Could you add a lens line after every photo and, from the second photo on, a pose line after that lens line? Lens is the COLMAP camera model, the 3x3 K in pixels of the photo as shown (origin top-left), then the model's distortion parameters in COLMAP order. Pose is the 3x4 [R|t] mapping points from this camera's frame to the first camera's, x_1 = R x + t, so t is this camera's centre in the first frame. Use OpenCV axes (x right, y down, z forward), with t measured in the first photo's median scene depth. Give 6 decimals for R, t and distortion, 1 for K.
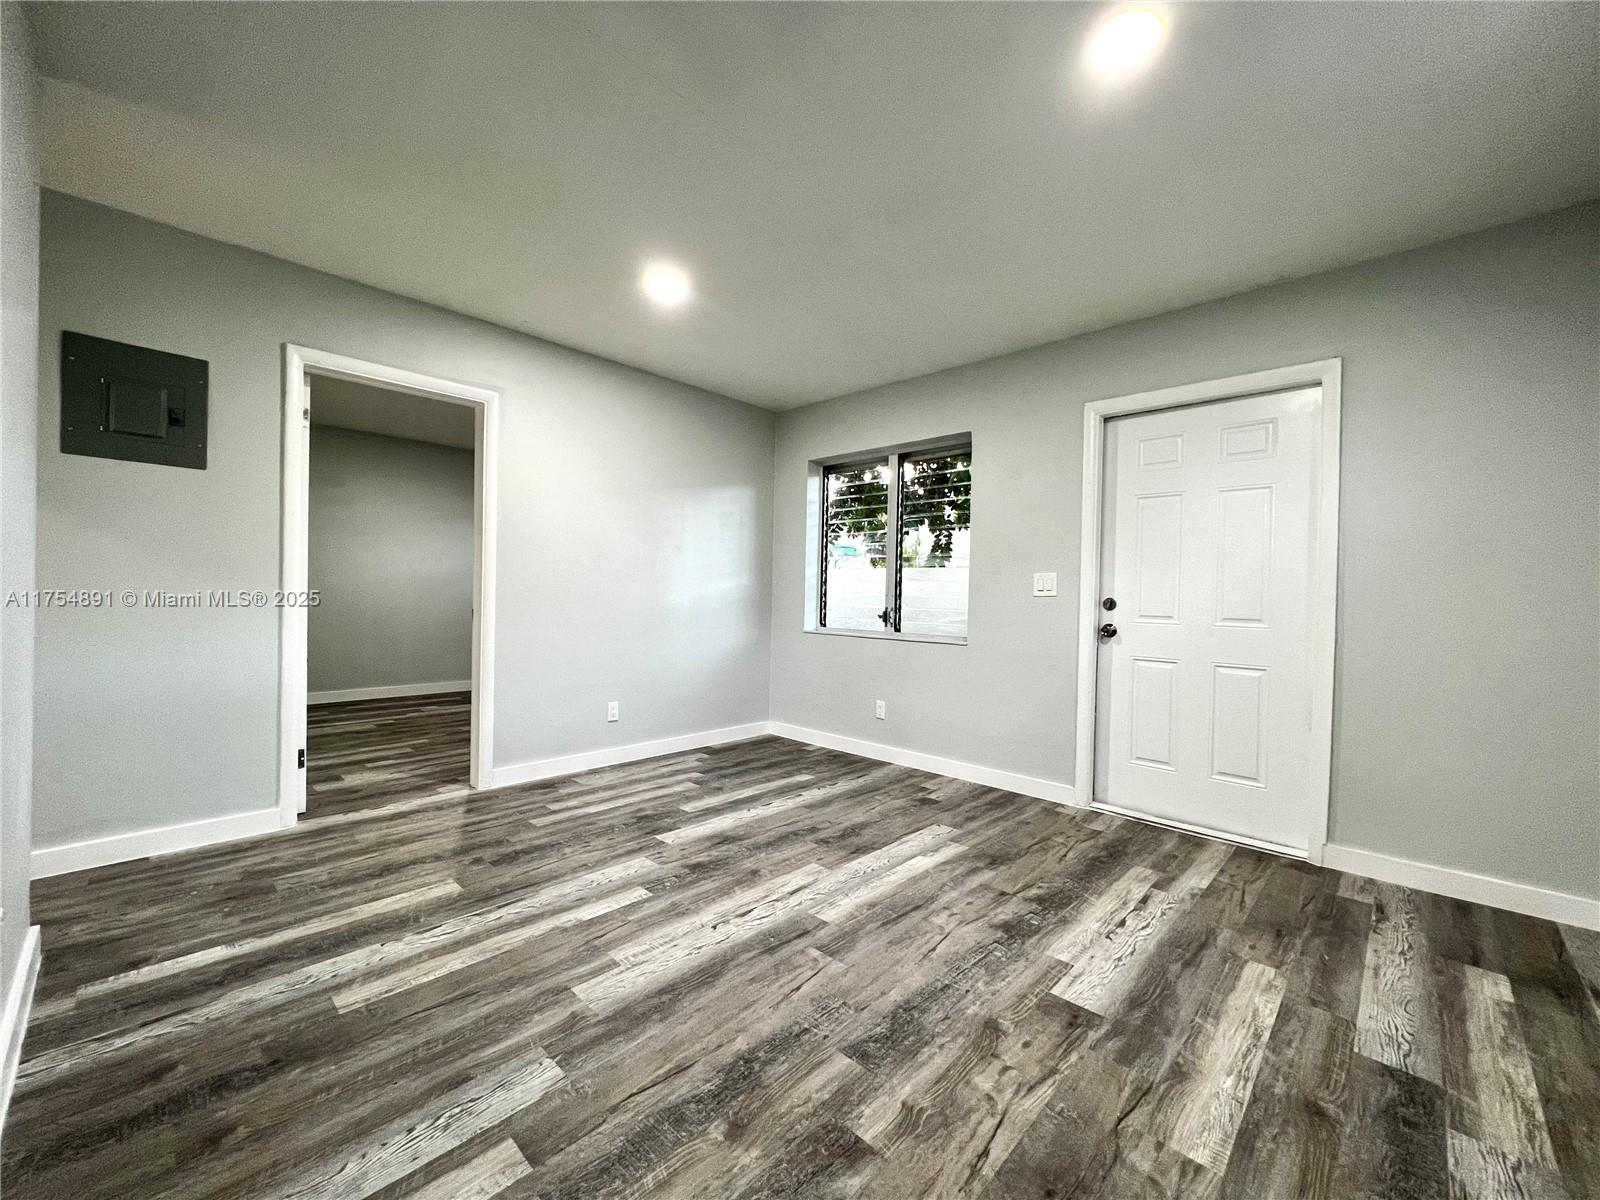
lens RADIAL K [[638.7, 0, 796.2], [0, 638.7, 599.0], [0, 0, 1]] dist [-0.000139, 0.000089]
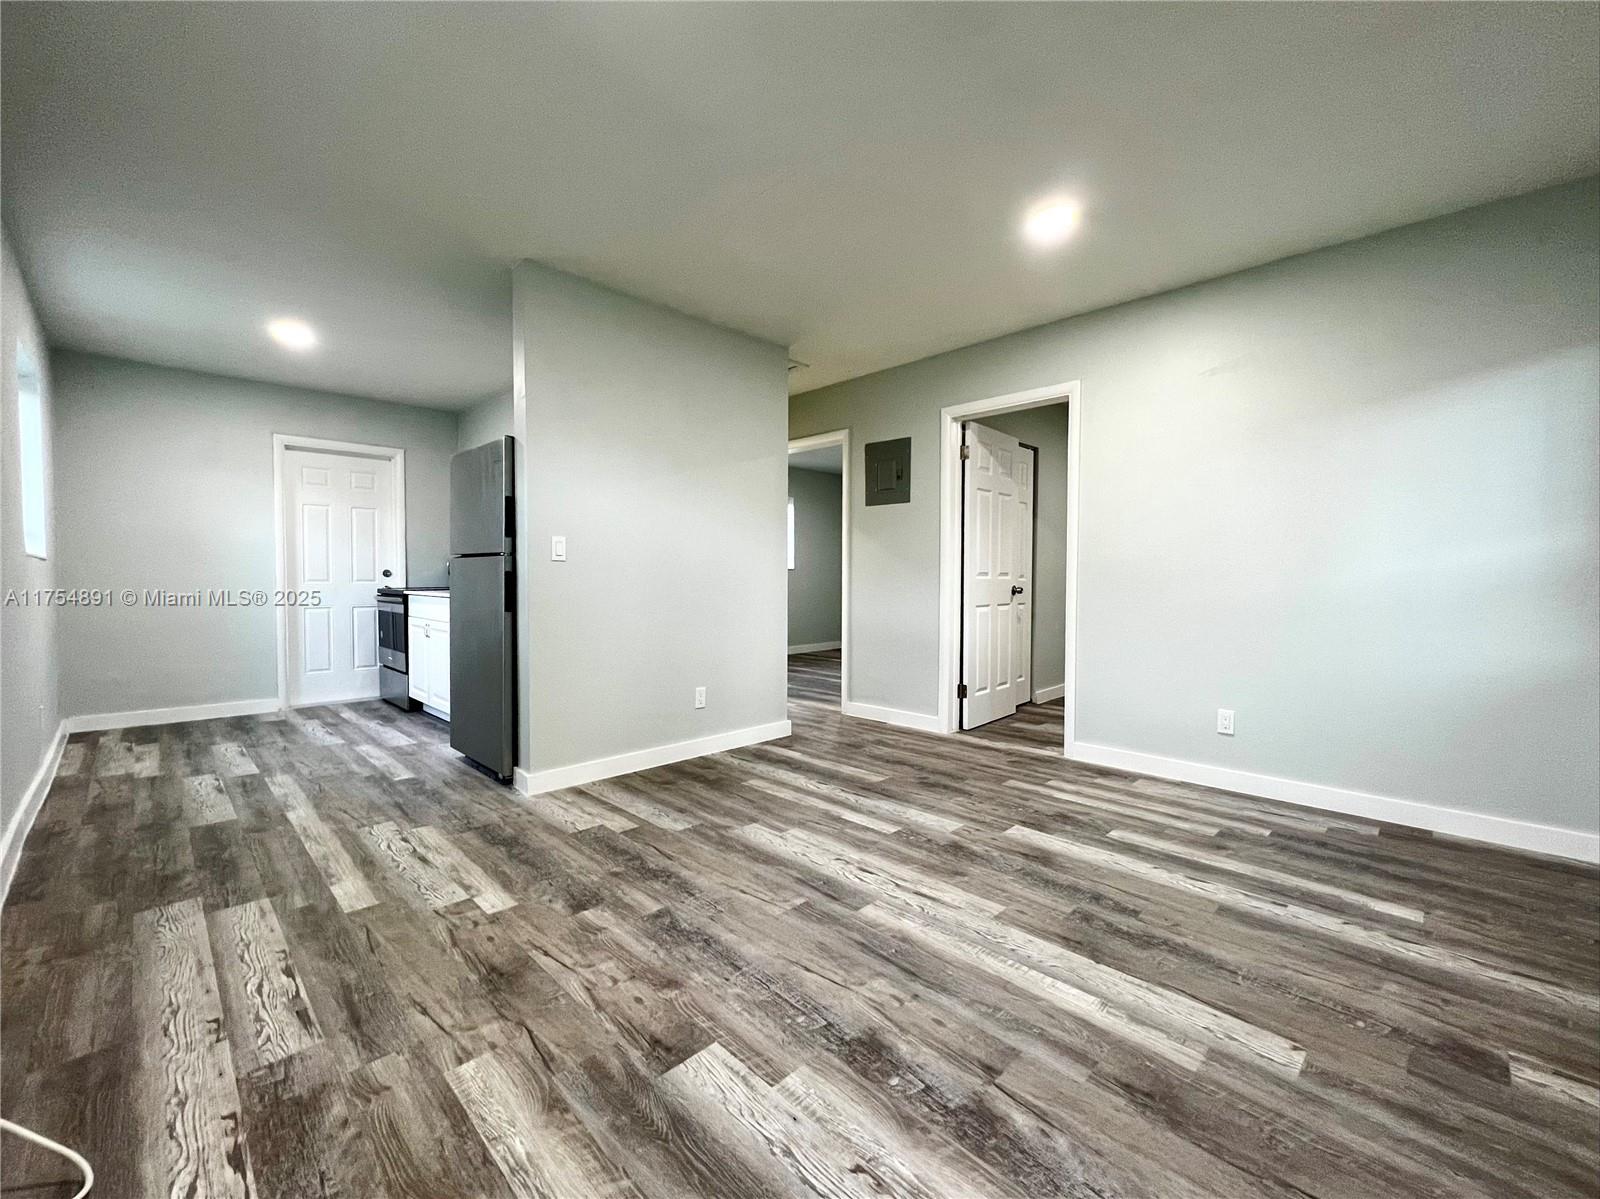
lens RADIAL K [[664.2, 0, 796.1], [0, 664.2, 598.9], [0, 0, 1]] dist [-0.000297, 0.000338]
pose [[-0.025049, 0.013295, -0.999598, 0.941447], [-0.010585, 0.999852, 0.013564, 0.034629], [0.999630, 0.010920, -0.024905, 0.858569]]
